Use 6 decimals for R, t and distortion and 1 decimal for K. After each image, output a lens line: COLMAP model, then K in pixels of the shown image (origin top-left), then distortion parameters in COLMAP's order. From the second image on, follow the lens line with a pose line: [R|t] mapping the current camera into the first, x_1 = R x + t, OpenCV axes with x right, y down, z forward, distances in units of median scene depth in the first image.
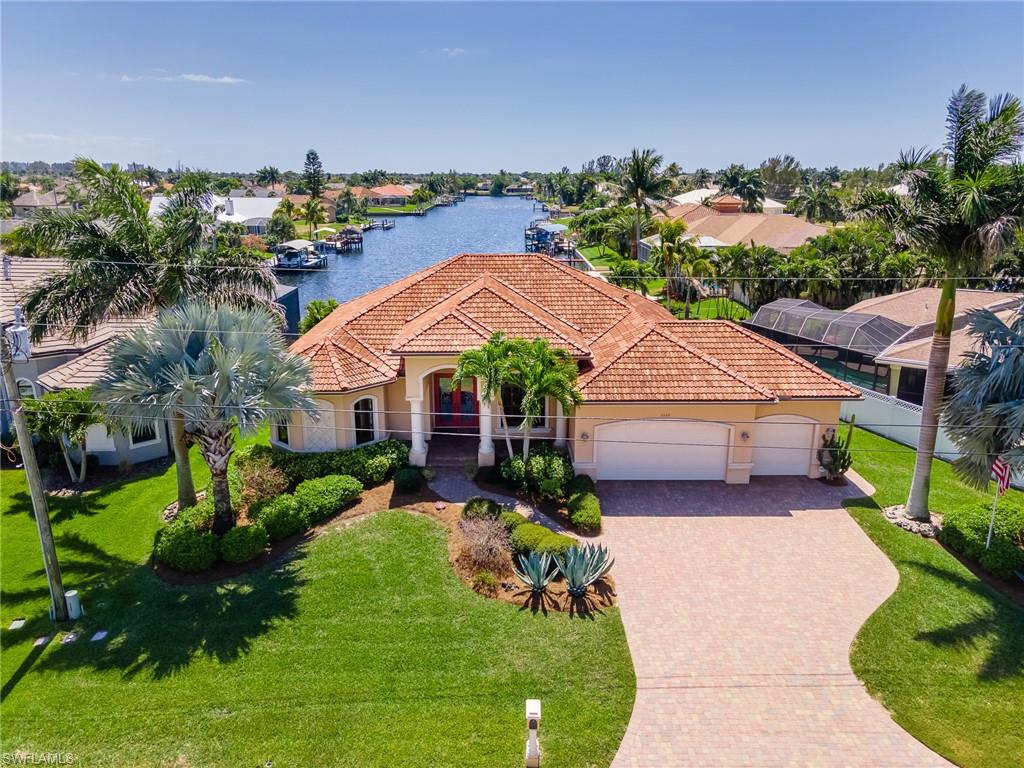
lens RADIAL K [[759.4, 0, 512.0], [0, 759.4, 384.0], [0, 0, 1]] dist [0.007104, 0.107841]
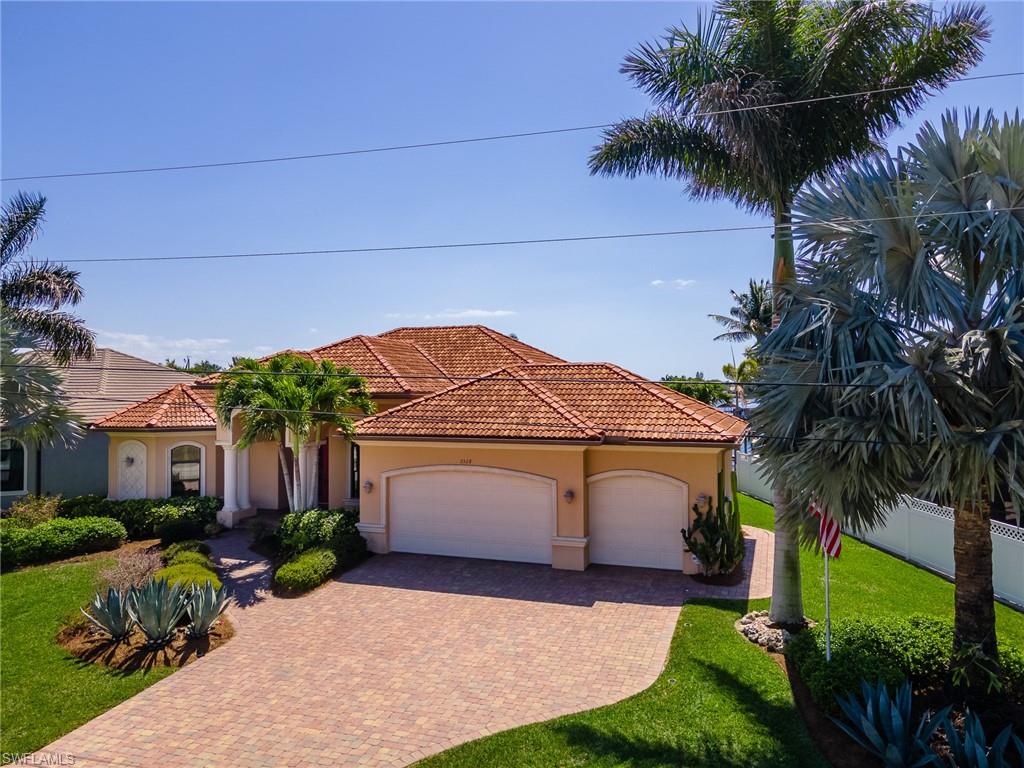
lens RADIAL K [[759.4, 0, 512.0], [0, 759.4, 384.0], [0, 0, 1]] dist [0.007104, 0.107841]
pose [[0.937208, -0.004255, -0.348744, 0.541138], [-0.091354, 0.962020, -0.257239, 0.166536], [0.336593, 0.272945, 0.901225, 0.350272]]
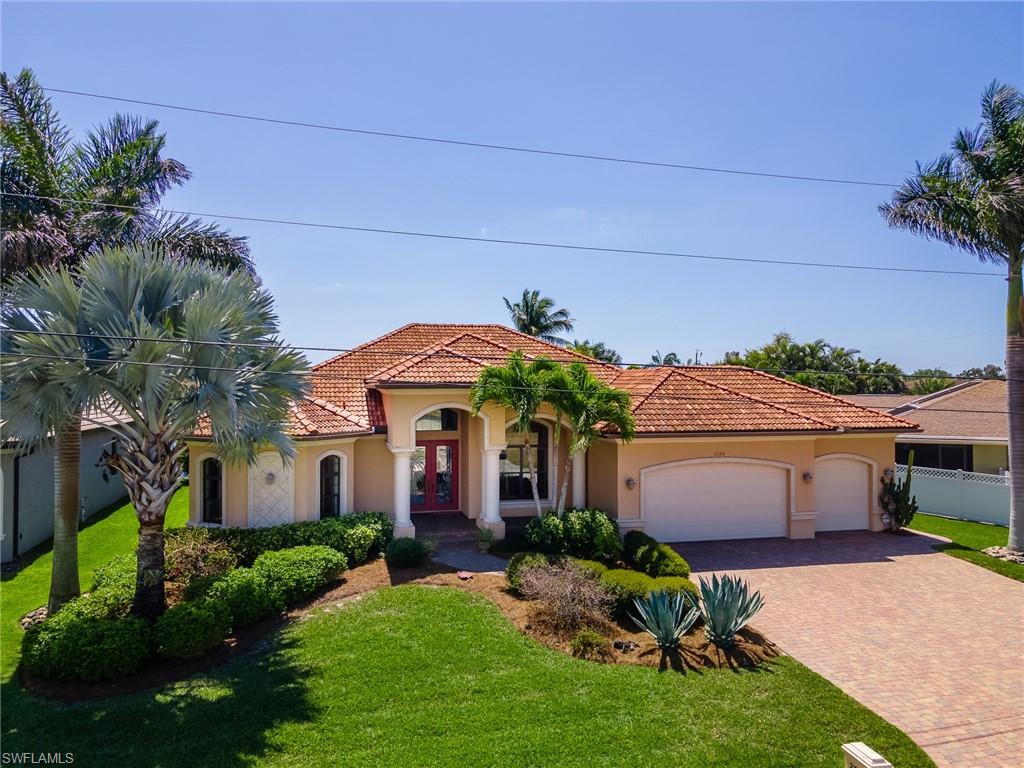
lens RADIAL K [[759.4, 0, 512.0], [0, 759.4, 384.0], [0, 0, 1]] dist [0.007104, 0.107841]
pose [[0.971672, -0.000620, 0.236334, -0.228365], [0.065122, 0.961986, -0.265222, 0.185651], [-0.227186, 0.273099, 0.934775, 0.276989]]
